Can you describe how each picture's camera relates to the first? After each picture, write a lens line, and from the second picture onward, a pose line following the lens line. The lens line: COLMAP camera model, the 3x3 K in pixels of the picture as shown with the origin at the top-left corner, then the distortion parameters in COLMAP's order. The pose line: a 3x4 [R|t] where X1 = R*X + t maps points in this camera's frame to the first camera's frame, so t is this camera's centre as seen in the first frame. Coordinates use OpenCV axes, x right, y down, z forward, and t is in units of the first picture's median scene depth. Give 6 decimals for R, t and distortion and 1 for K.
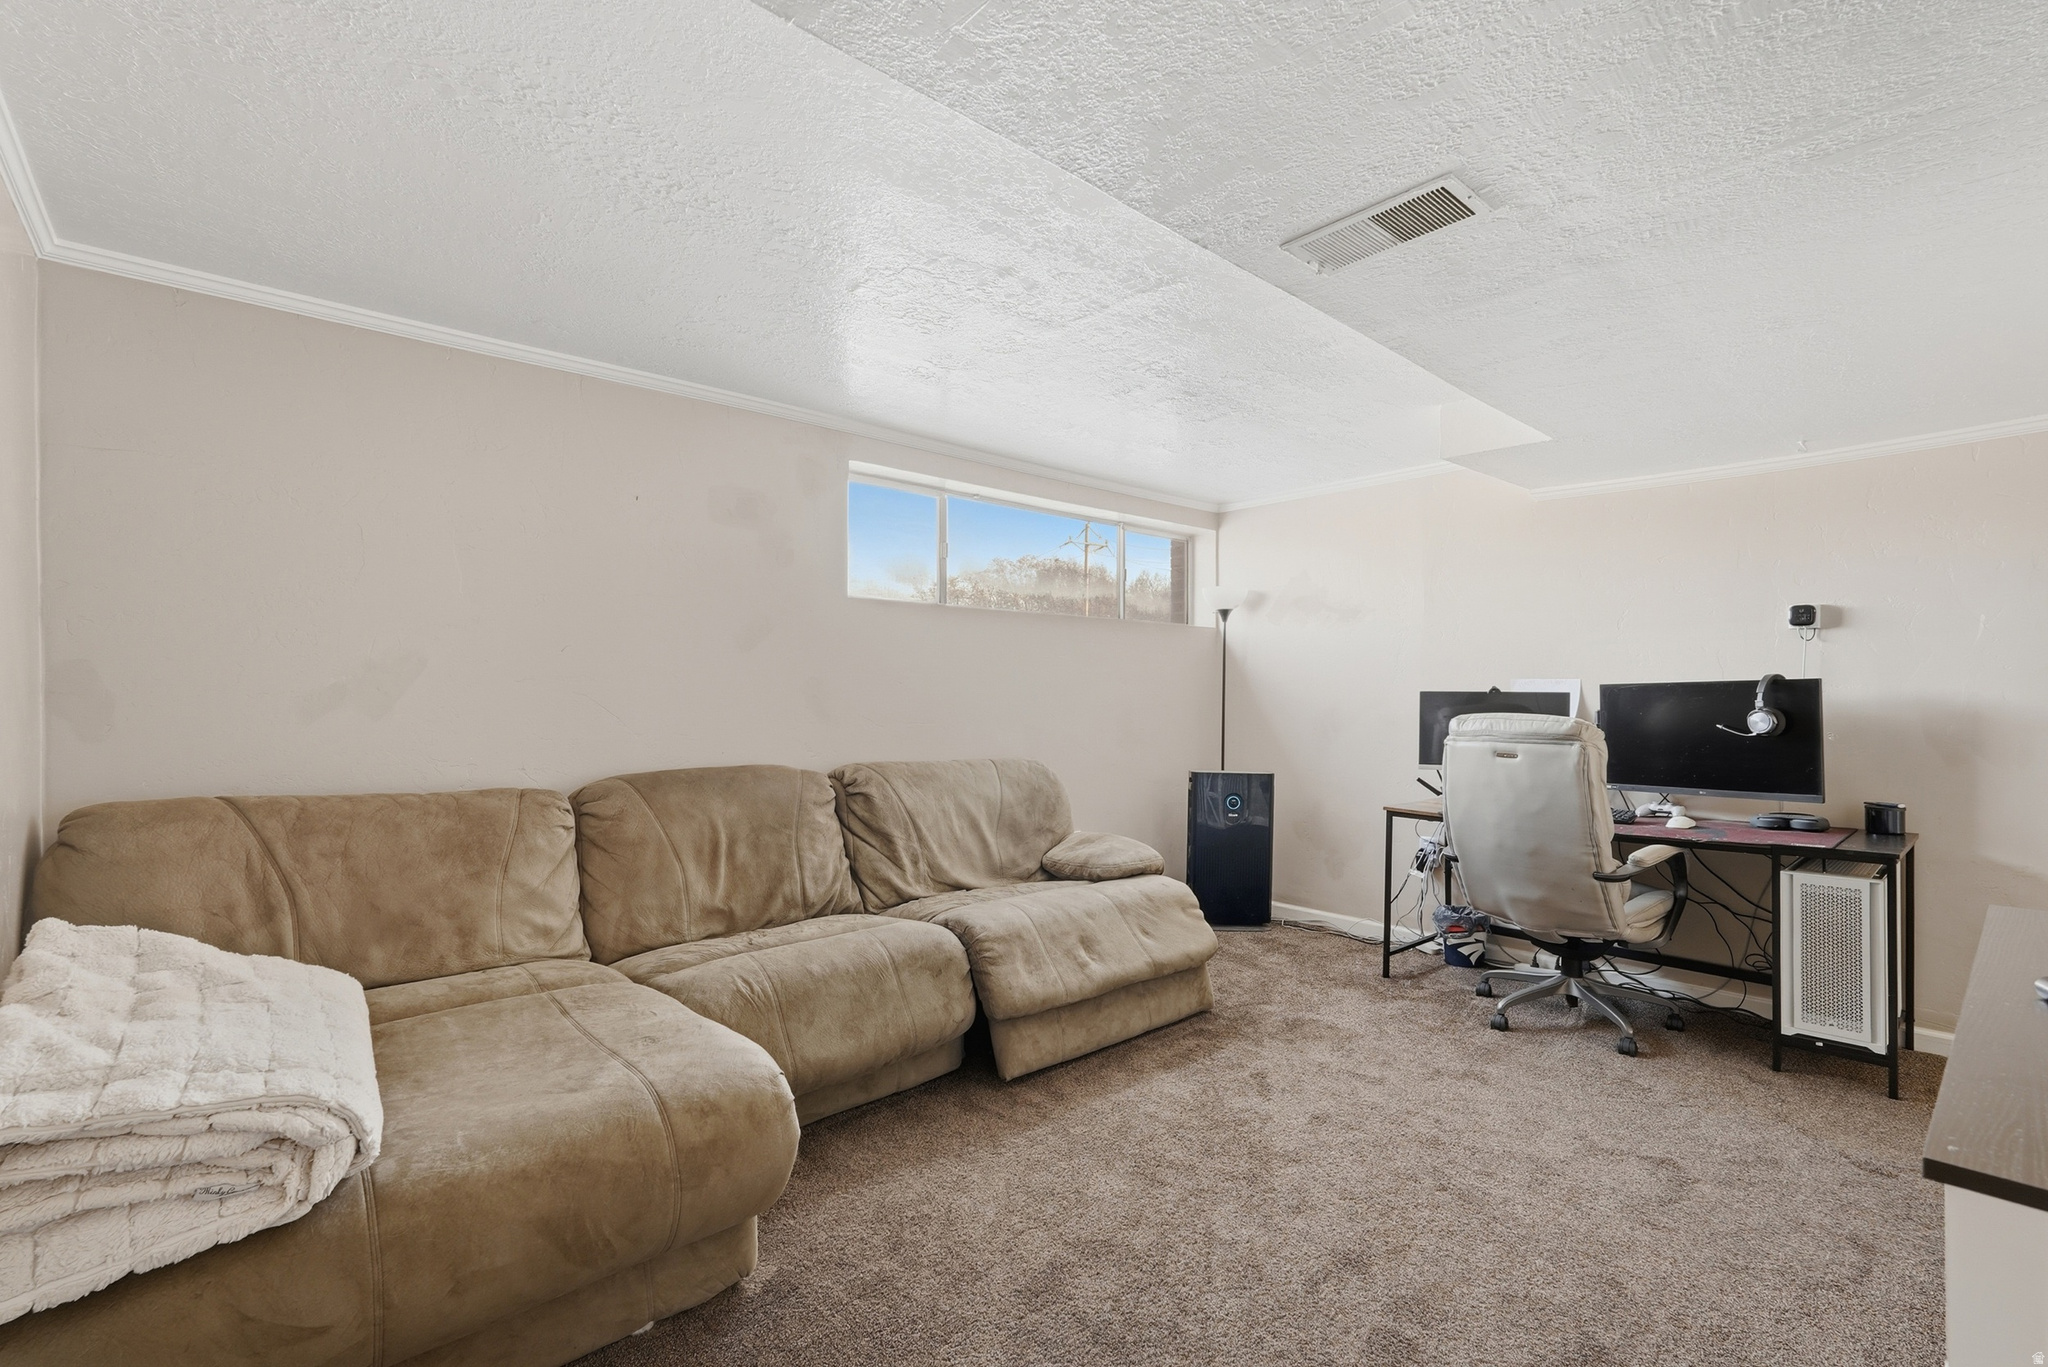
lens RADIAL K [[911.7, 0, 1025.9], [0, 911.7, 695.5], [0, 0, 1]] dist [-0.001879, 0.000248]
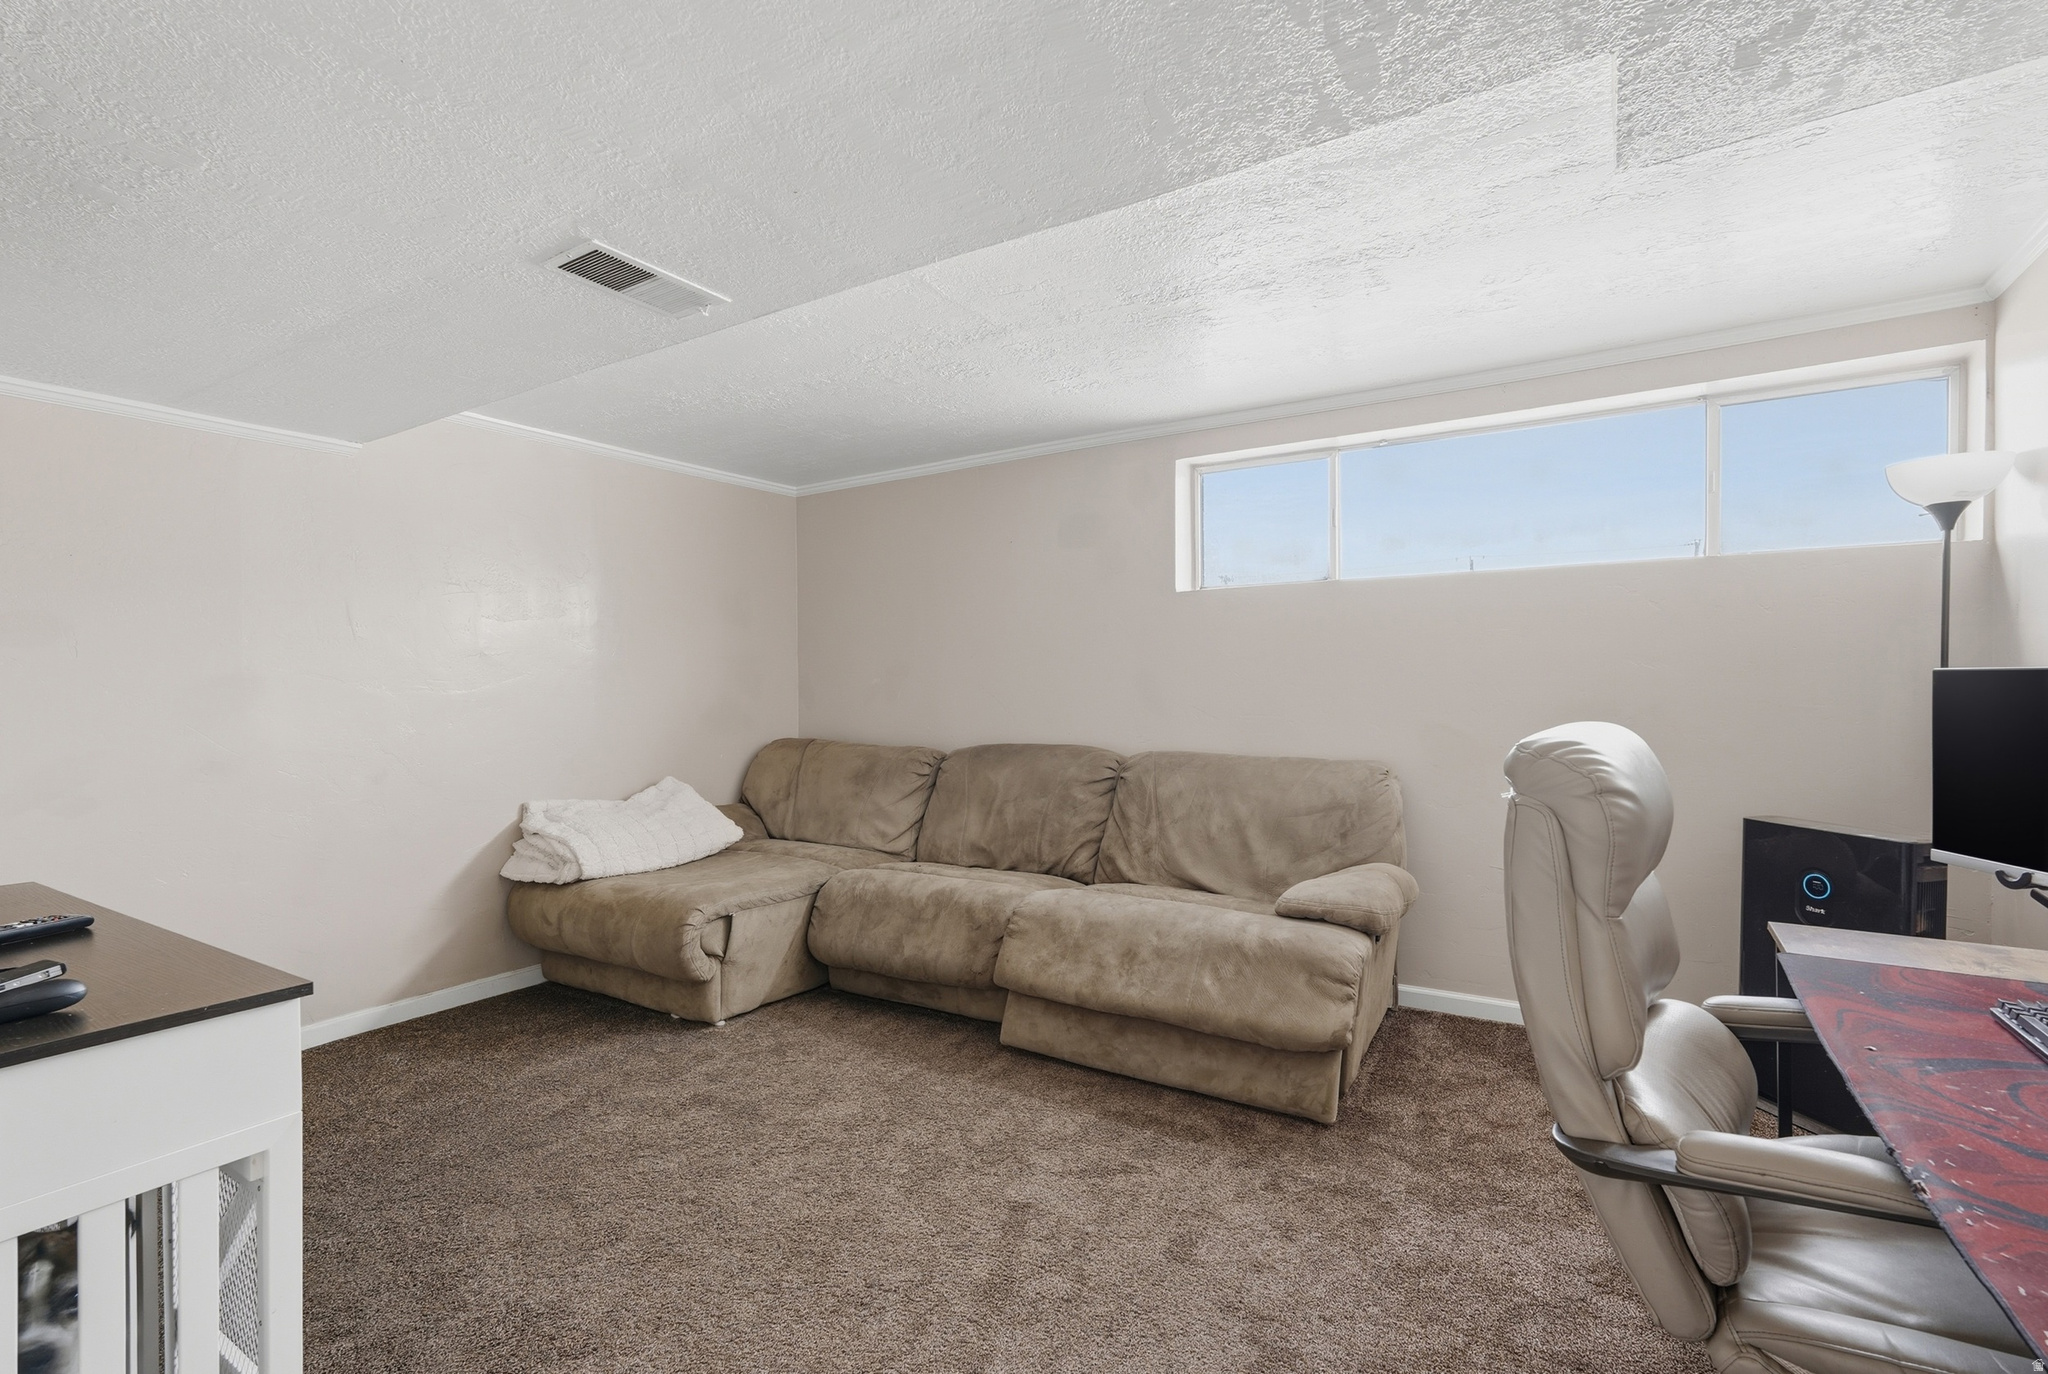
lens RADIAL K [[915.5, 0, 1024.0], [0, 915.5, 687.0], [0, 0, 1]] dist [-0.000984, 0.000183]
pose [[0.286648, -0.004634, -0.958025, 0.940900], [0.009471, 0.999953, -0.002003, 0.000815], [0.957989, -0.008499, 0.286679, 0.653821]]
